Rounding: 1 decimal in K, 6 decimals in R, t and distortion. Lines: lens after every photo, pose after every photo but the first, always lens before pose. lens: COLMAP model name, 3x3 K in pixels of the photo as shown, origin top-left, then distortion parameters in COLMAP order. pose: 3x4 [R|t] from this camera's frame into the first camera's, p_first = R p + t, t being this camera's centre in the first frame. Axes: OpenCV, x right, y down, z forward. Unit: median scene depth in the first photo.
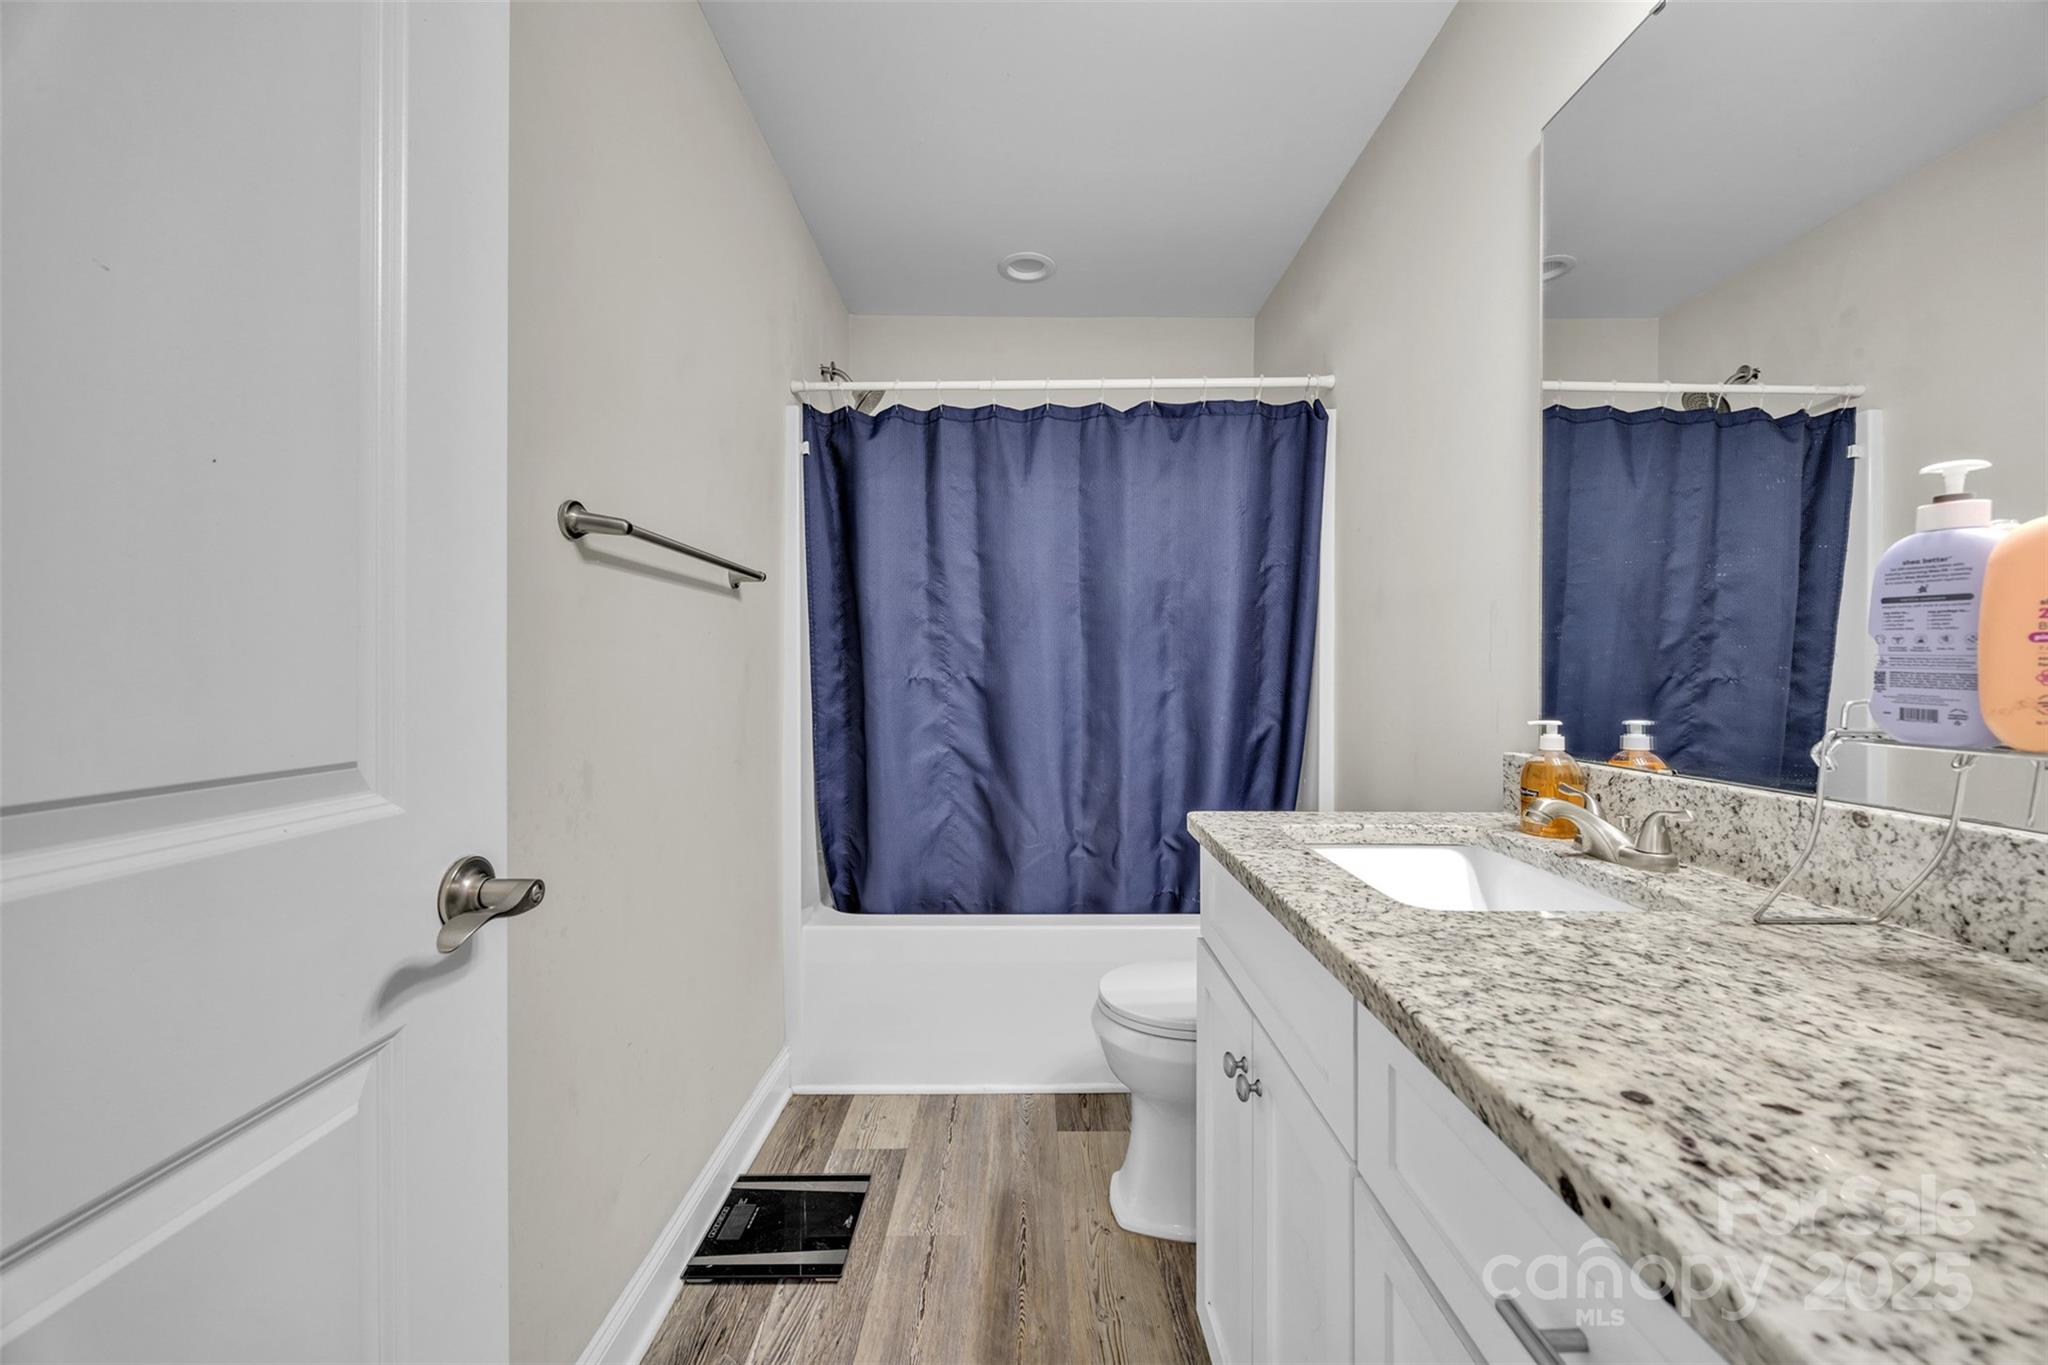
lens RADIAL K [[775.0, 0, 1032.4], [0, 775.0, 678.9], [0, 0, 1]] dist [-0.005423, -0.000065]
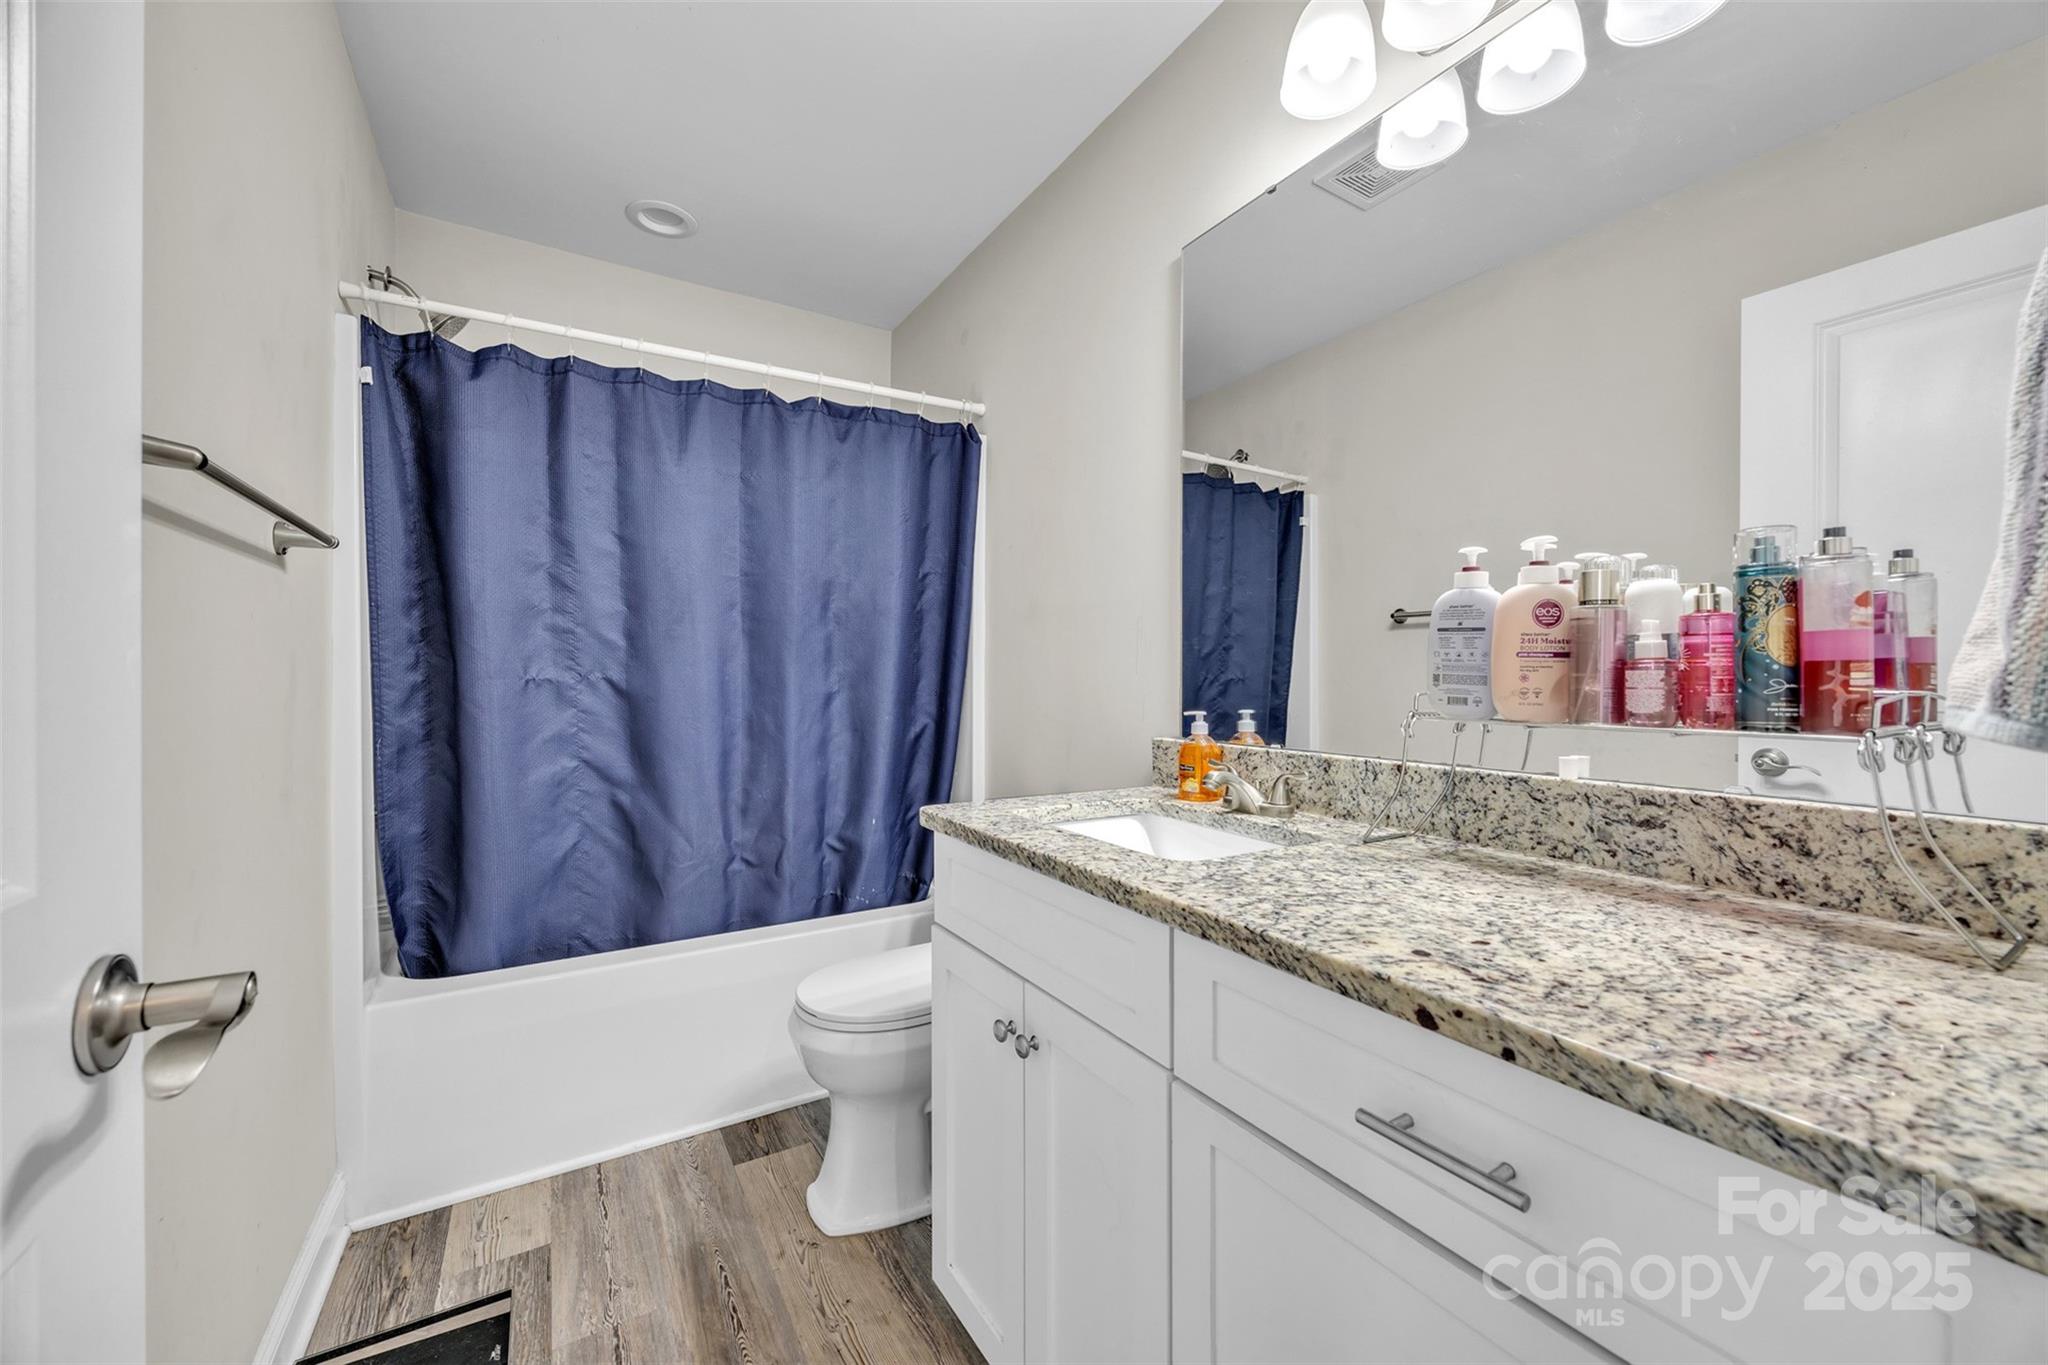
lens RADIAL K [[775.0, 0, 1036.0], [0, 775.0, 681.1], [0, 0, 1]] dist [-0.005423, -0.000065]
pose [[0.855799, -0.002739, 0.517301, -0.140373], [0.001578, 0.999995, 0.002683, -0.000287], [-0.517306, -0.001480, 0.855799, 0.017973]]
